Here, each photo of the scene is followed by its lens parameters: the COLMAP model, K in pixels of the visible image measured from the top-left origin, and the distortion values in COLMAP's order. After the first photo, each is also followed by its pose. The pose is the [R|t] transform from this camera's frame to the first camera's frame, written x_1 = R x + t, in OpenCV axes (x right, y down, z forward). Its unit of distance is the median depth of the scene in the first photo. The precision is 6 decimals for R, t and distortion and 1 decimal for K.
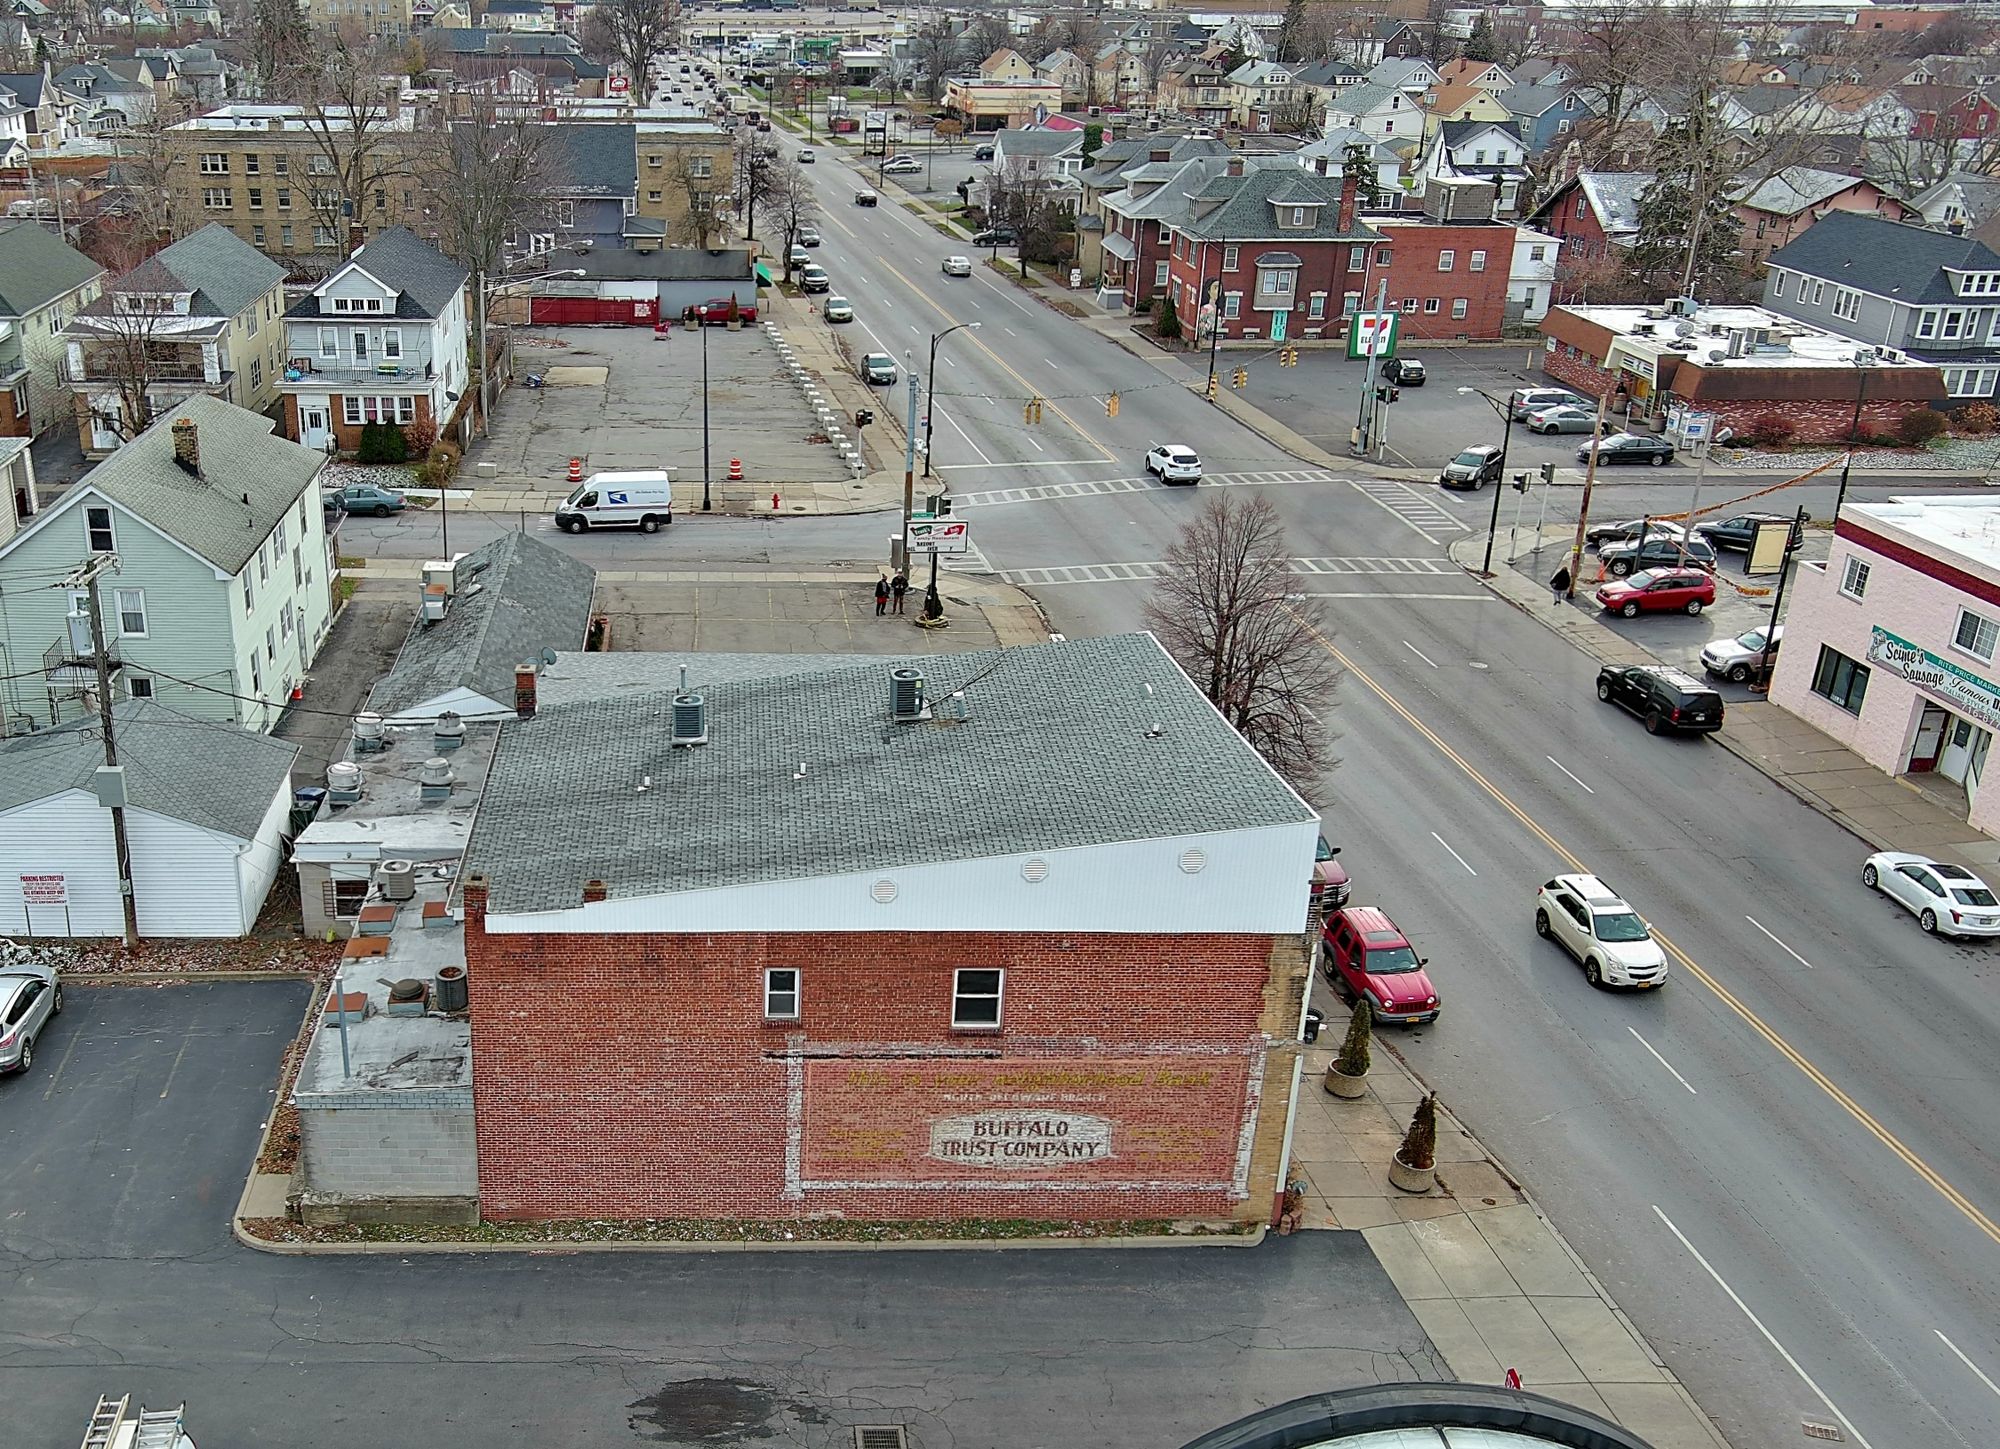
lens RADIAL K [[1990.3, 0, 724.6], [0, 1990.3, 868.7], [0, 0, 1]] dist [0.009638, 0.000000]
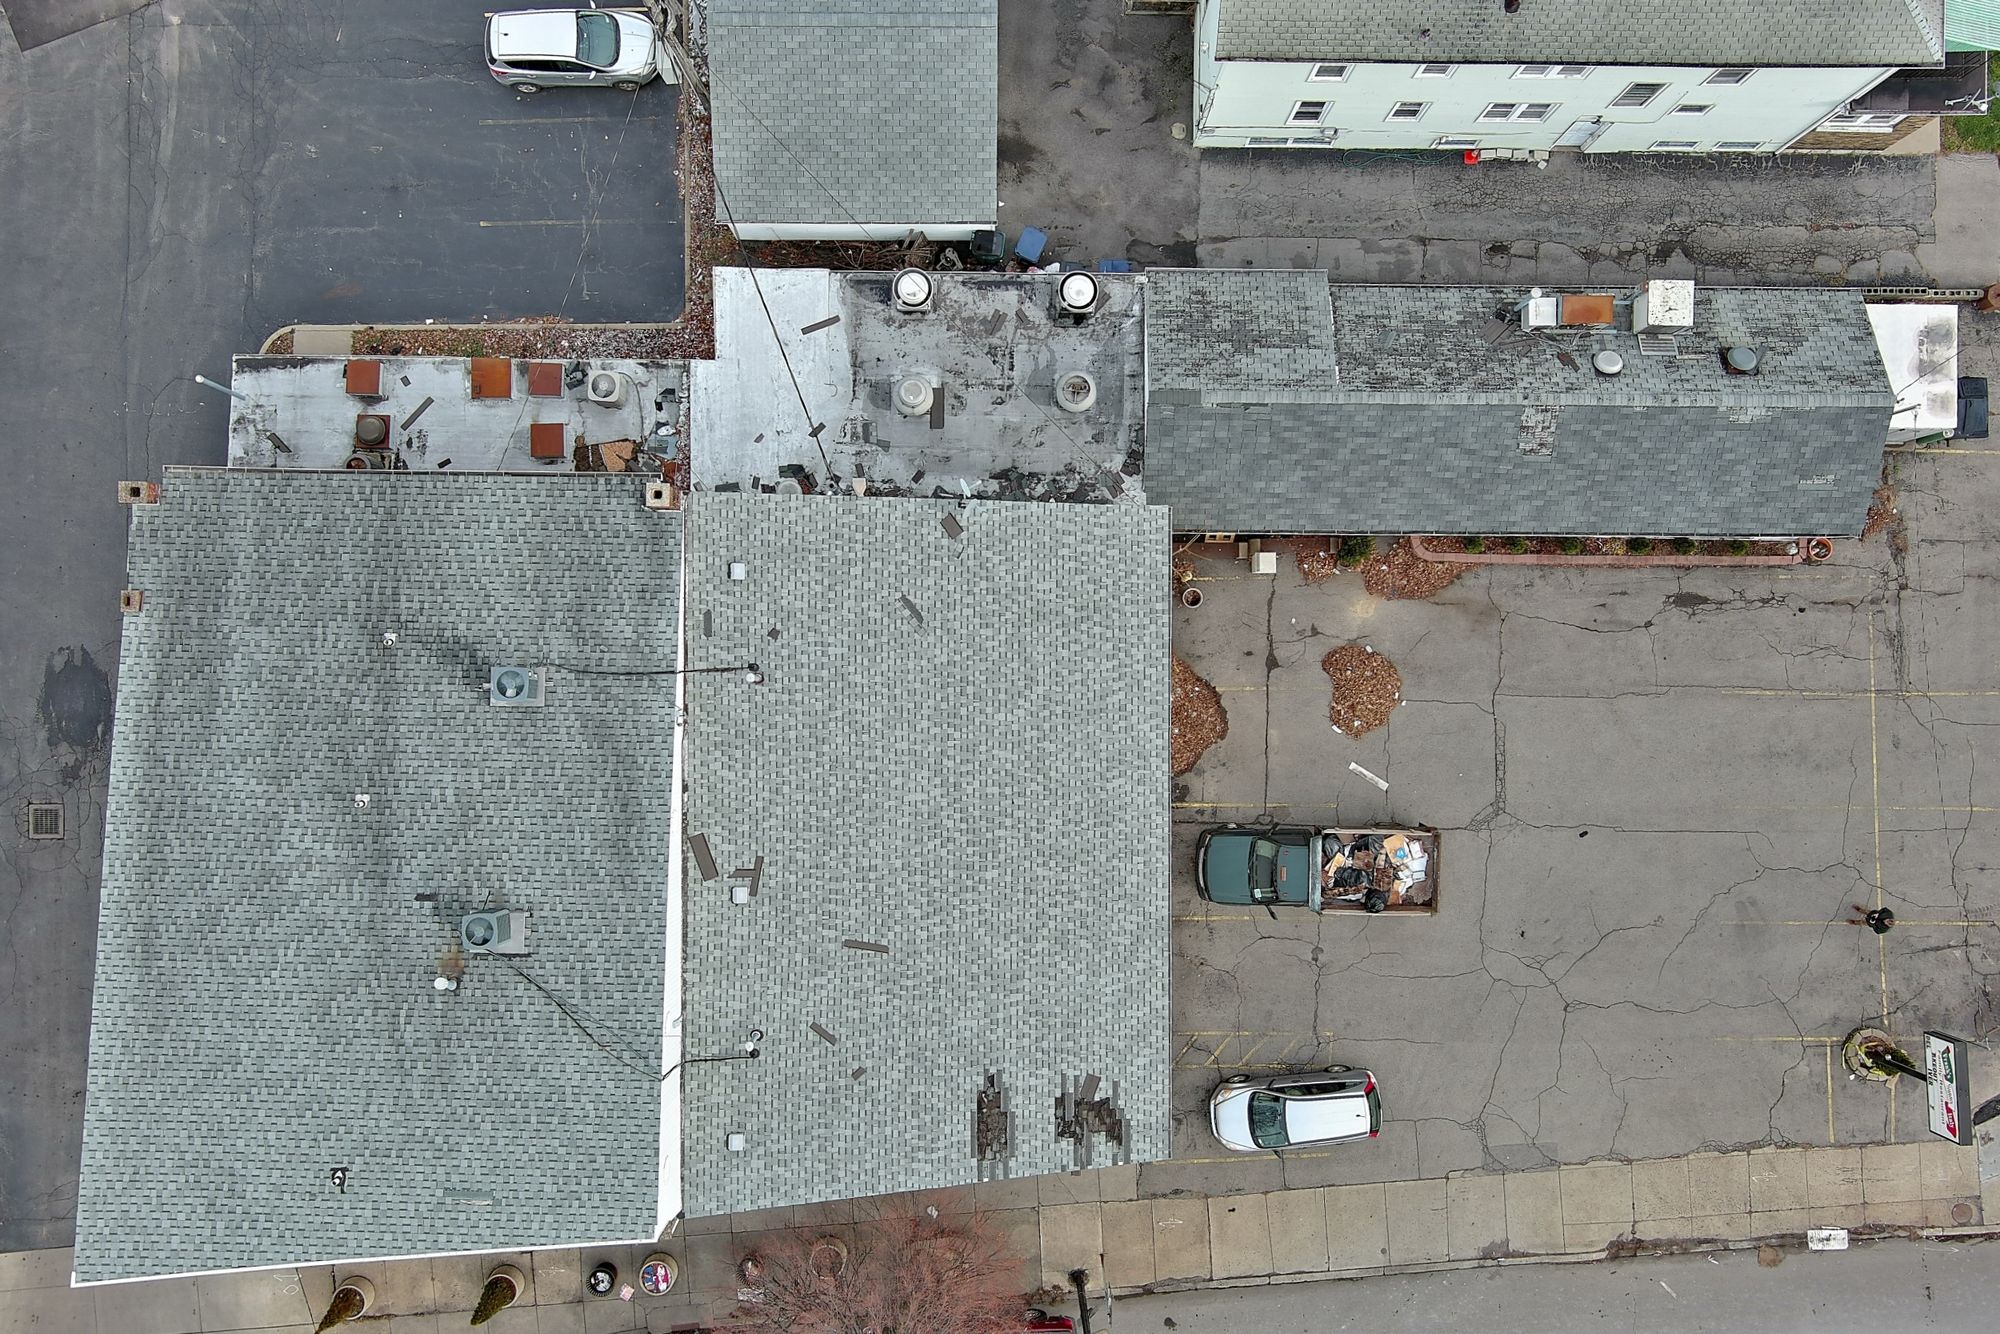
lens RADIAL K [[1556.5, 0, 1002.0], [0, 1556.5, 661.4], [0, 0, 1]] dist [0.020936, -0.027260]
pose [[-0.012286, 0.999568, -0.026712, -0.009134], [-0.418311, 0.019127, 0.908102, -0.599370], [0.908221, 0.022331, 0.417895, 0.665495]]
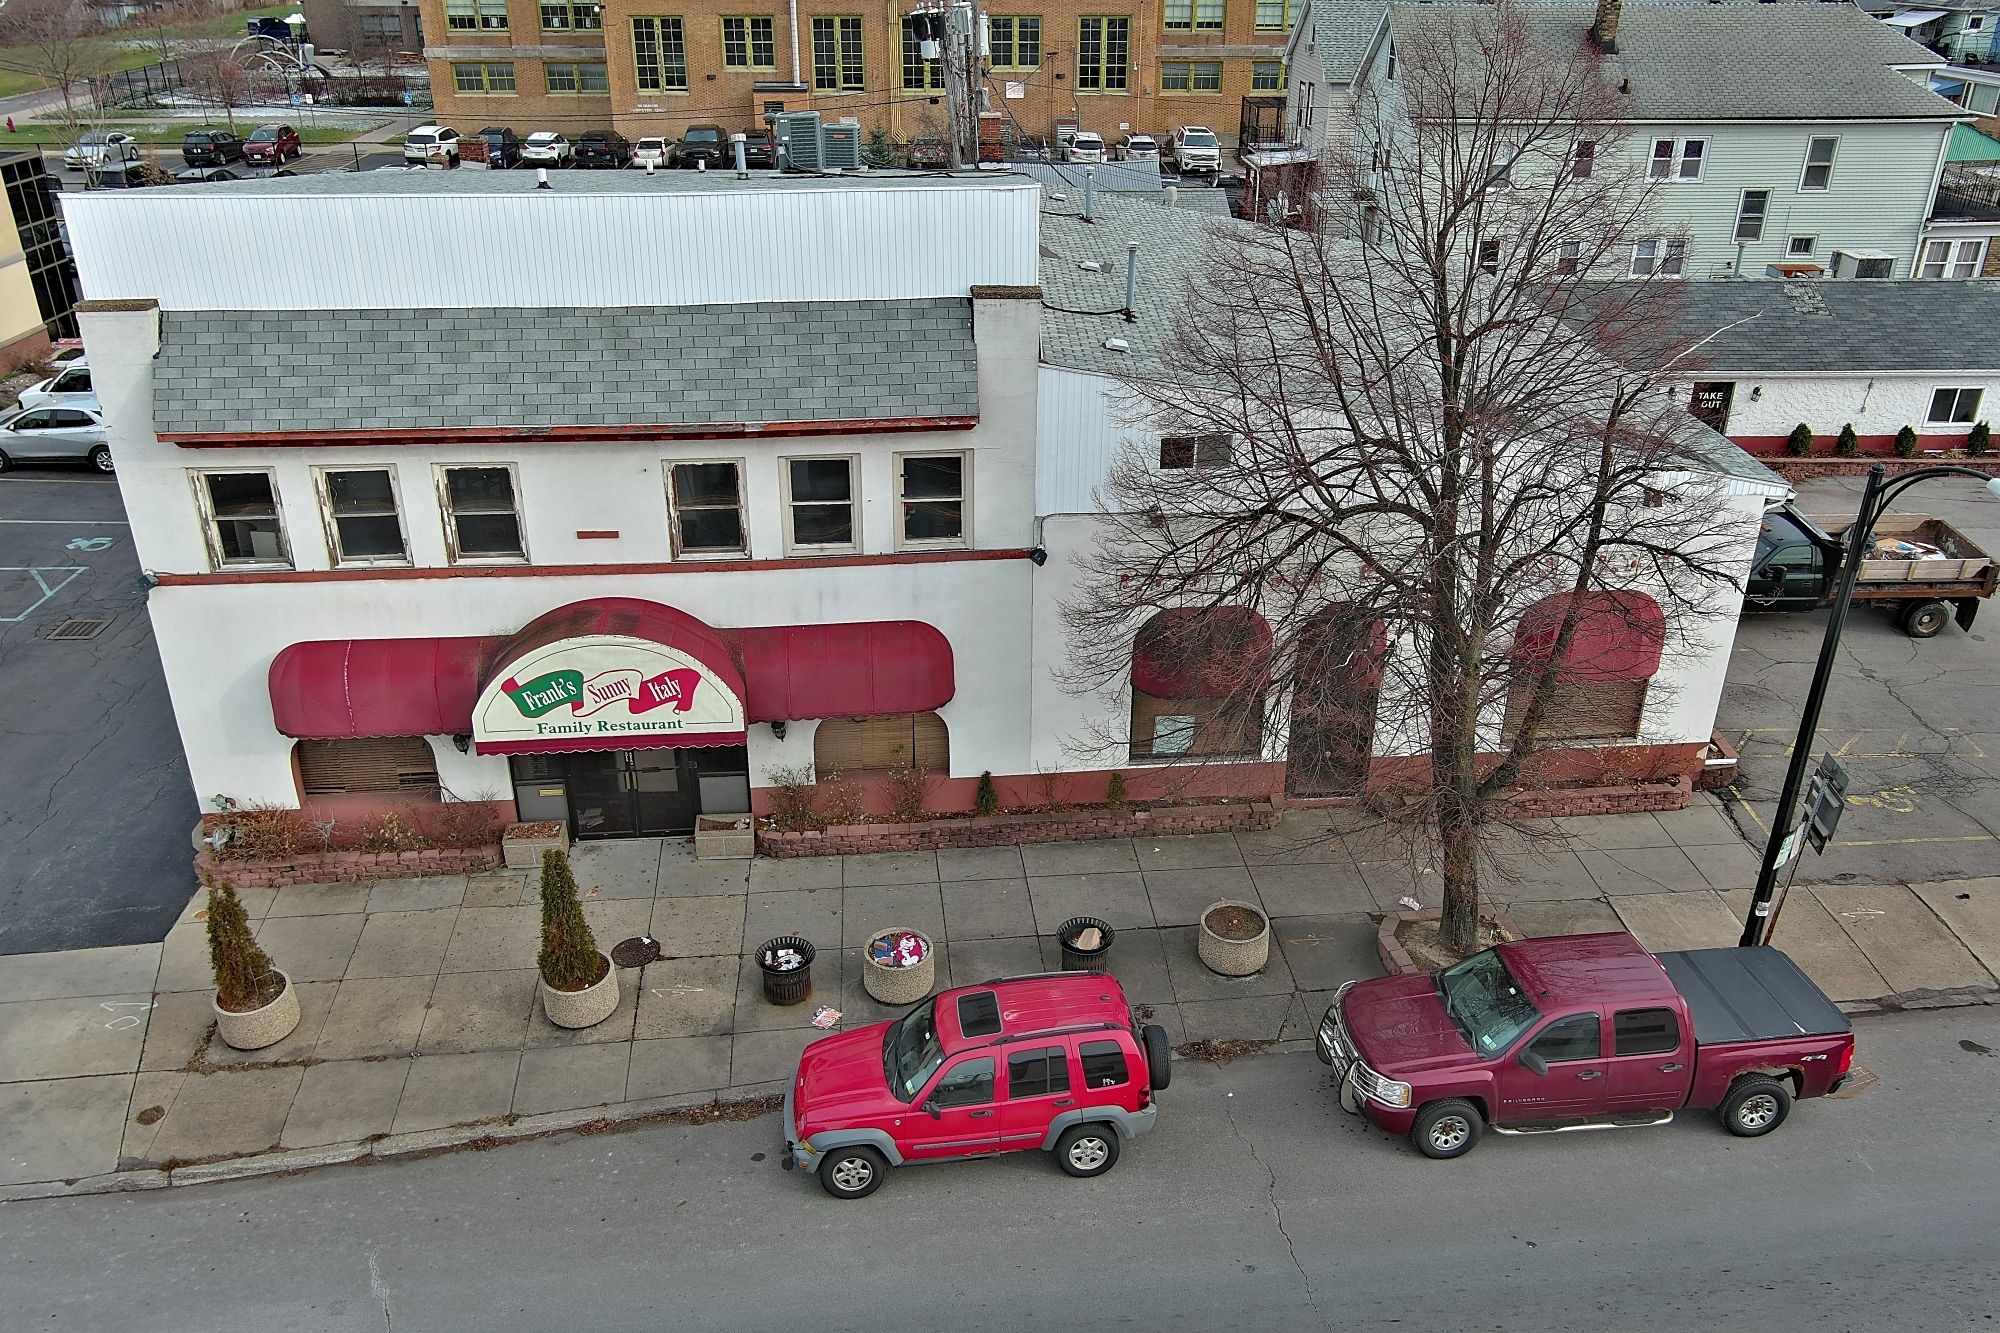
lens RADIAL K [[1556.5, 0, 999.9], [0, 1556.5, 662.2], [0, 0, 1]] dist [0.020936, -0.027260]
pose [[0.017520, 0.428003, -0.903608, 0.492290], [-0.418345, 0.823973, 0.382172, -0.130362], [0.908119, 0.371324, 0.193489, 0.746023]]
